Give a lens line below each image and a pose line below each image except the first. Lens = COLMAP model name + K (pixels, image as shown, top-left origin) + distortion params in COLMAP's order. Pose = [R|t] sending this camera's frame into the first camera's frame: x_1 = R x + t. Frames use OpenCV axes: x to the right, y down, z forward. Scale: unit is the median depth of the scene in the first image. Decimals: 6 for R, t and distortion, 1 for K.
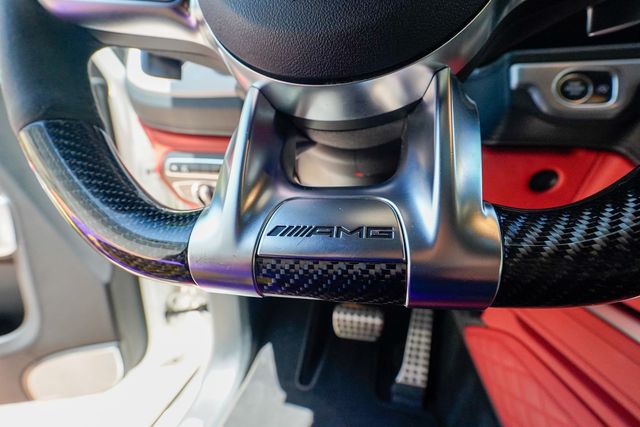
lens RADIAL K [[295.0, 0, 316.5], [0, 295.0, 215.6], [0, 0, 1]] dist [-0.018918, 0.010163]
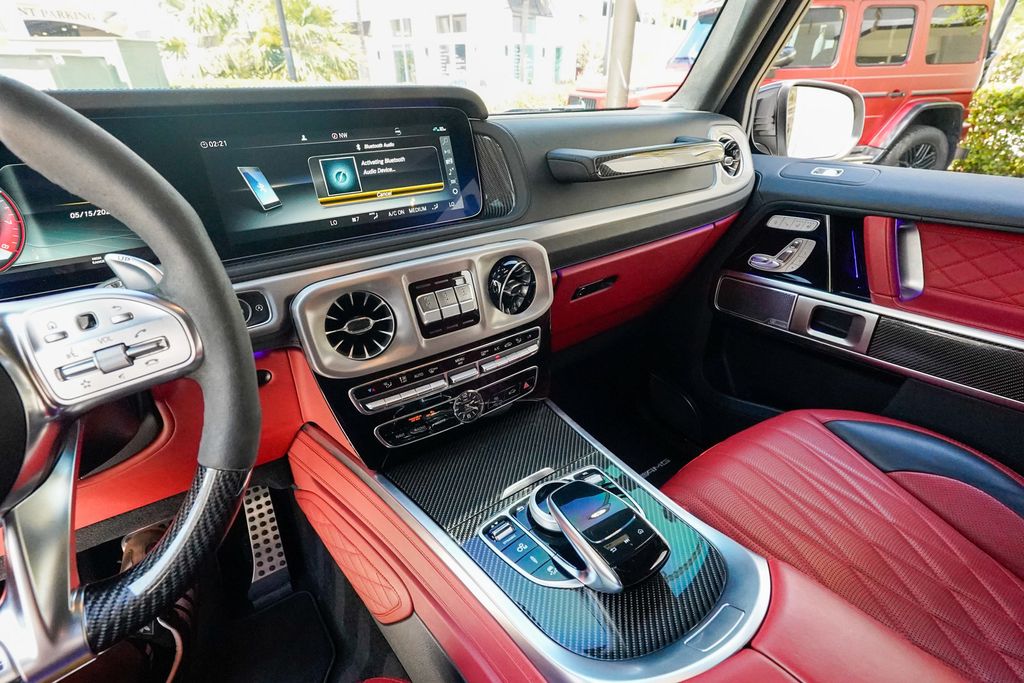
lens RADIAL K [[472.1, 0, 506.3], [0, 472.1, 344.8], [0, 0, 1]] dist [-0.018918, 0.010163]
pose [[0.660268, -0.369594, 0.653794, 0.167640], [0.245870, 0.928932, 0.276827, -0.247466], [-0.709643, -0.022032, 0.704216, -0.416060]]
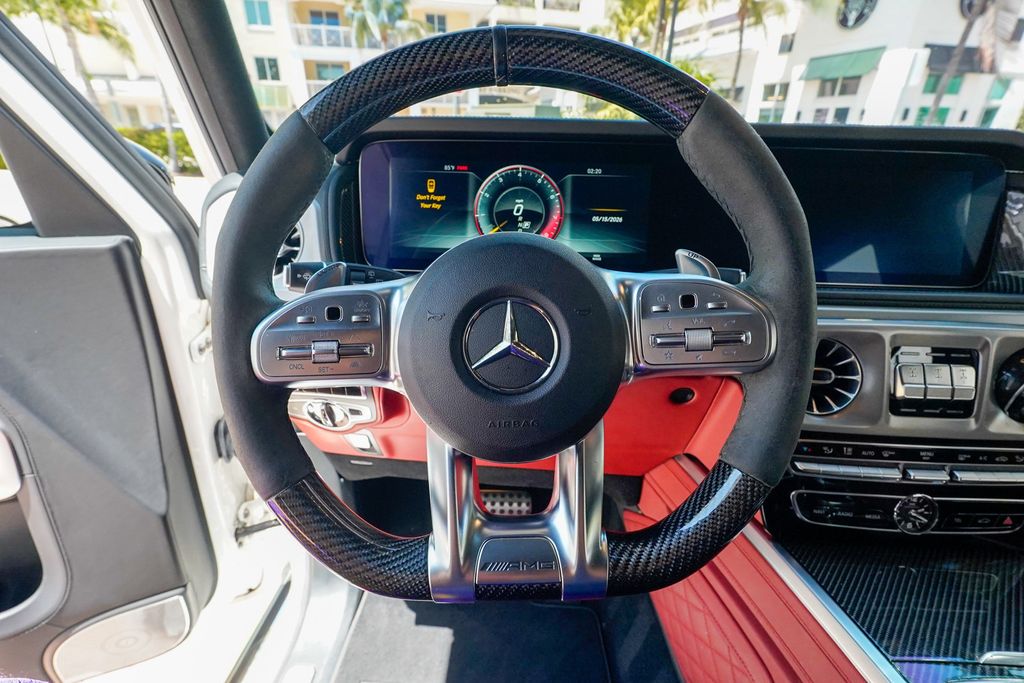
lens RADIAL K [[472.1, 0, 506.3], [0, 472.1, 344.8], [0, 0, 1]] dist [-0.018918, 0.010163]
pose [[0.979027, -0.060747, 0.194463, -0.080514], [0.043903, 0.994993, 0.089790, -0.250554], [-0.198943, -0.079370, 0.976792, -0.265596]]
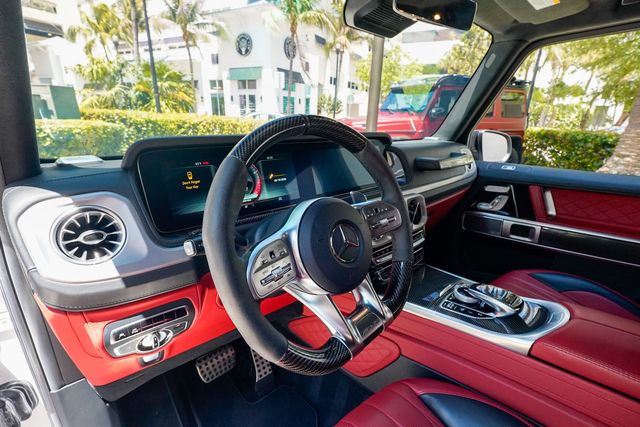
lens RADIAL K [[295.0, 0, 316.5], [0, 295.0, 215.6], [0, 0, 1]] dist [-0.018918, 0.010163]
pose [[0.549895, -0.250302, 0.796847, -0.581620], [0.240549, 0.961078, 0.135889, -0.388513], [-0.799845, 0.116956, 0.588702, -0.183023]]
